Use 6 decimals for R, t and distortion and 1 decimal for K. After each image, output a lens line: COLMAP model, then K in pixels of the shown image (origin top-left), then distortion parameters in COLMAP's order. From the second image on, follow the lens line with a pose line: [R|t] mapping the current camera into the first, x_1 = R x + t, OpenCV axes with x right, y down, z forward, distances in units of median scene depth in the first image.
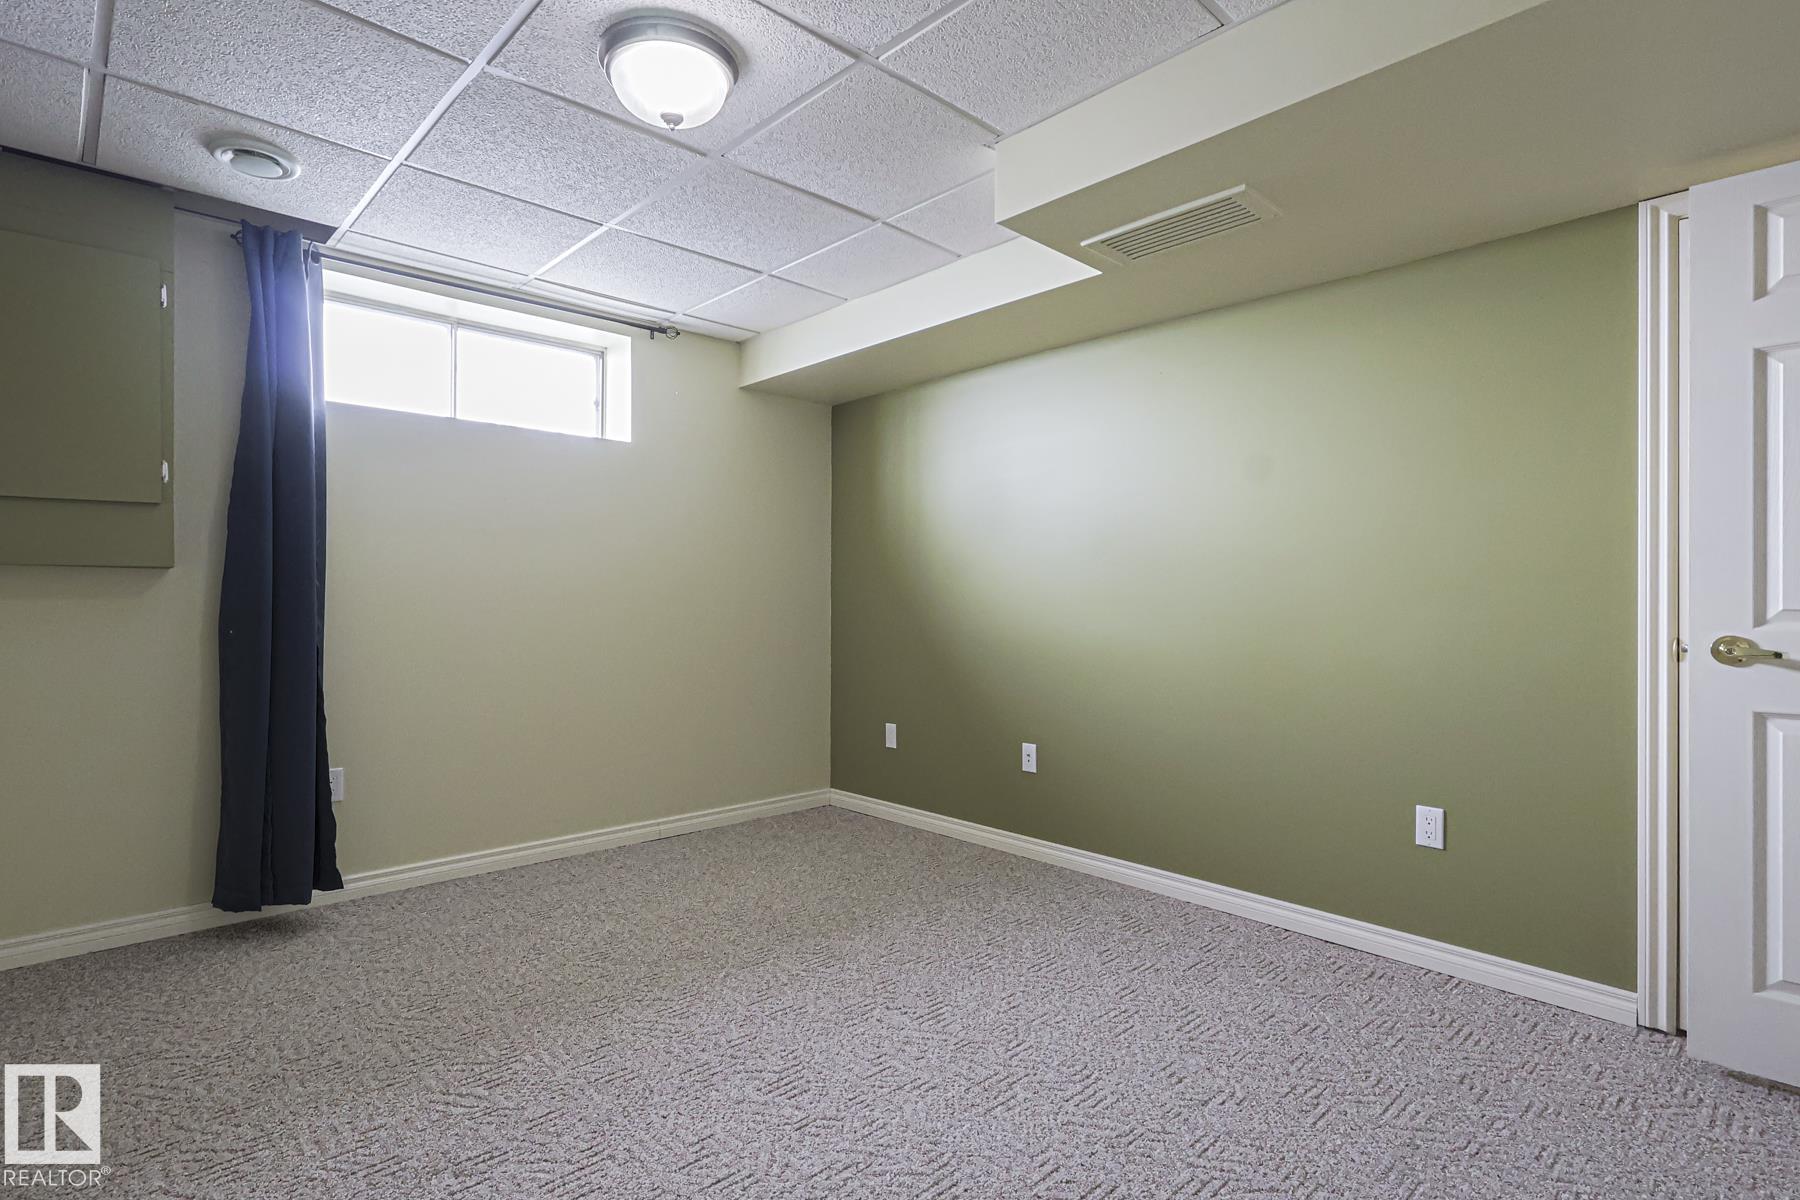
lens RADIAL K [[889.1, 0, 894.3], [0, 889.1, 593.7], [0, 0, 1]] dist [0.002541, 0.002273]
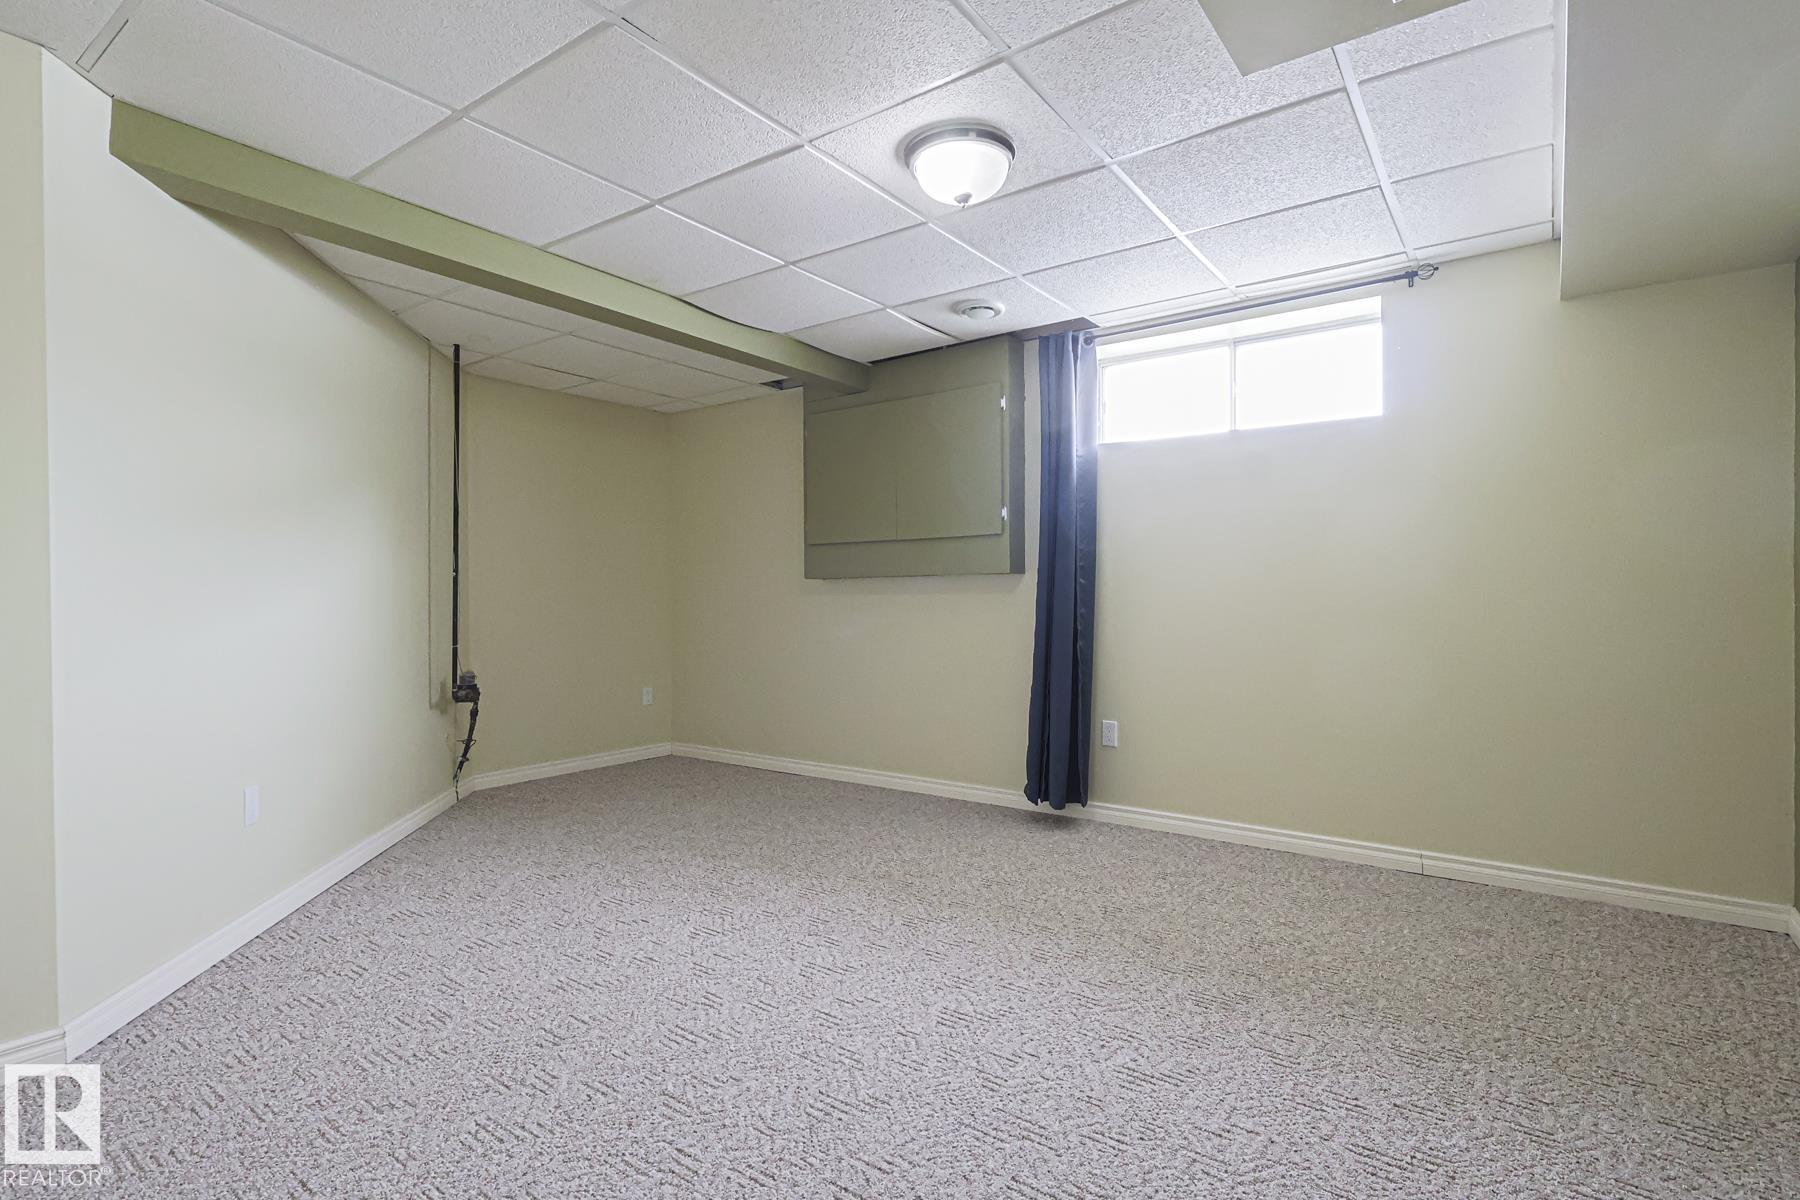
lens RADIAL K [[889.1, 0, 891.6], [0, 889.1, 602.9], [0, 0, 1]] dist [0.002541, 0.002273]
pose [[0.174013, 0.004864, -0.984731, 0.666258], [0.010265, 0.999925, 0.006753, 0.008400], [0.984690, -0.011283, 0.173950, 0.491639]]
